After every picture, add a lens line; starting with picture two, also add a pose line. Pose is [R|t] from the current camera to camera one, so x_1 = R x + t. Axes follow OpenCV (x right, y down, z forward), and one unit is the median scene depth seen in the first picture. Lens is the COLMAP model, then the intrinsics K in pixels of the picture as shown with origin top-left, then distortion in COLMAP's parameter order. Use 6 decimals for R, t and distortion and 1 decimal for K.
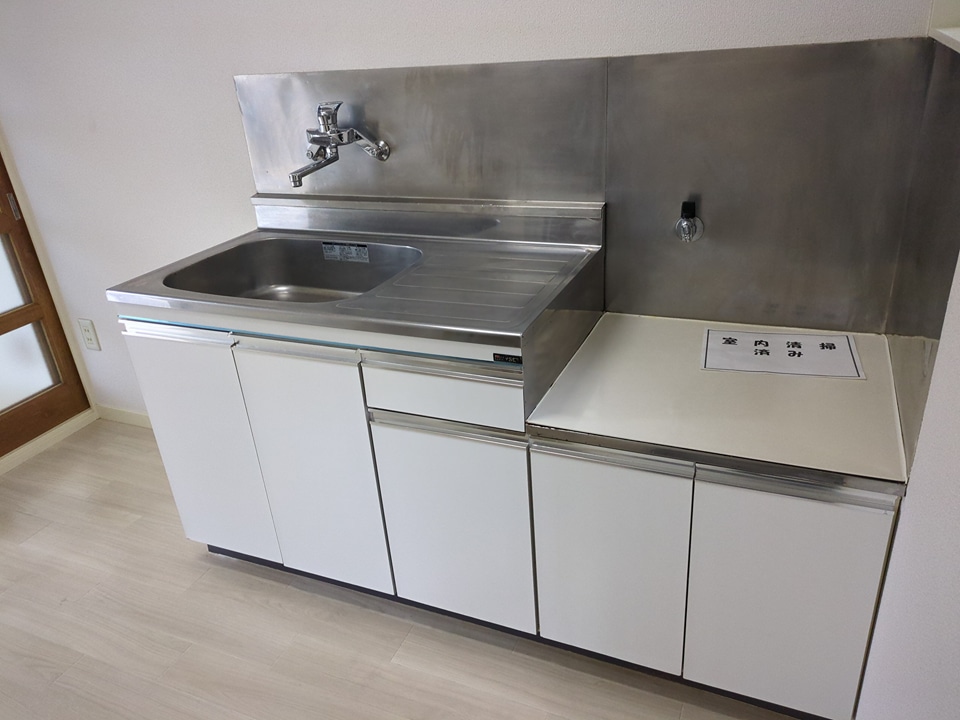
lens RADIAL K [[728.3, 0, 474.8], [0, 728.3, 369.3], [0, 0, 1]] dist [0.058470, -0.063319]
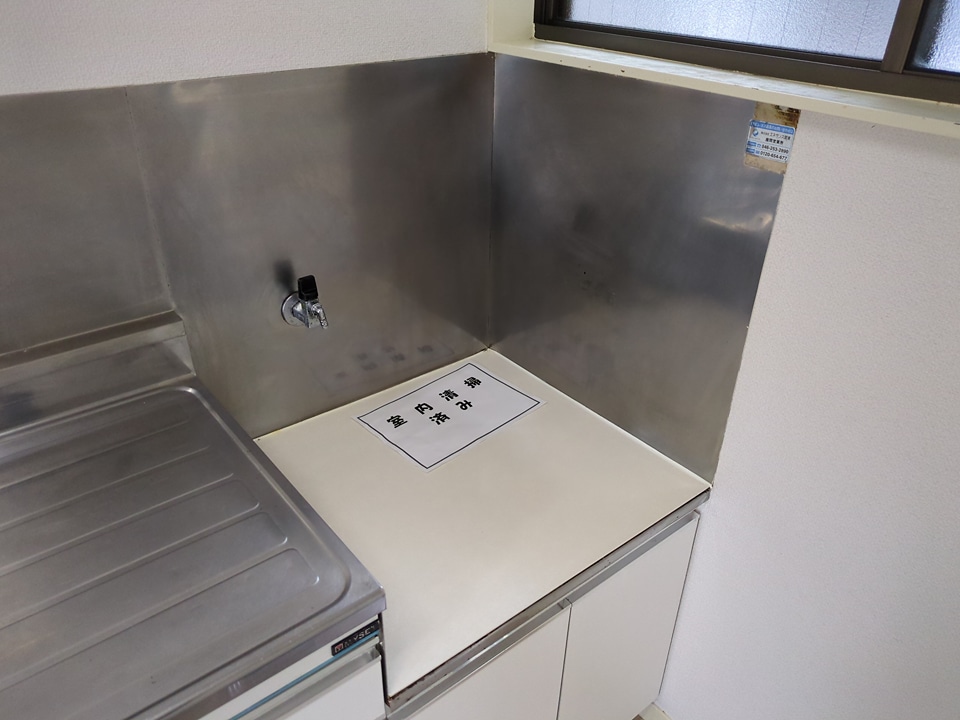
lens RADIAL K [[728.3, 0, 474.8], [0, 728.3, 369.3], [0, 0, 1]] dist [0.058470, -0.063319]
pose [[0.455087, -0.392375, 0.799336, -0.205273], [0.343236, 0.905608, 0.249126, -0.221029], [-0.821635, 0.160987, 0.546808, 0.386516]]
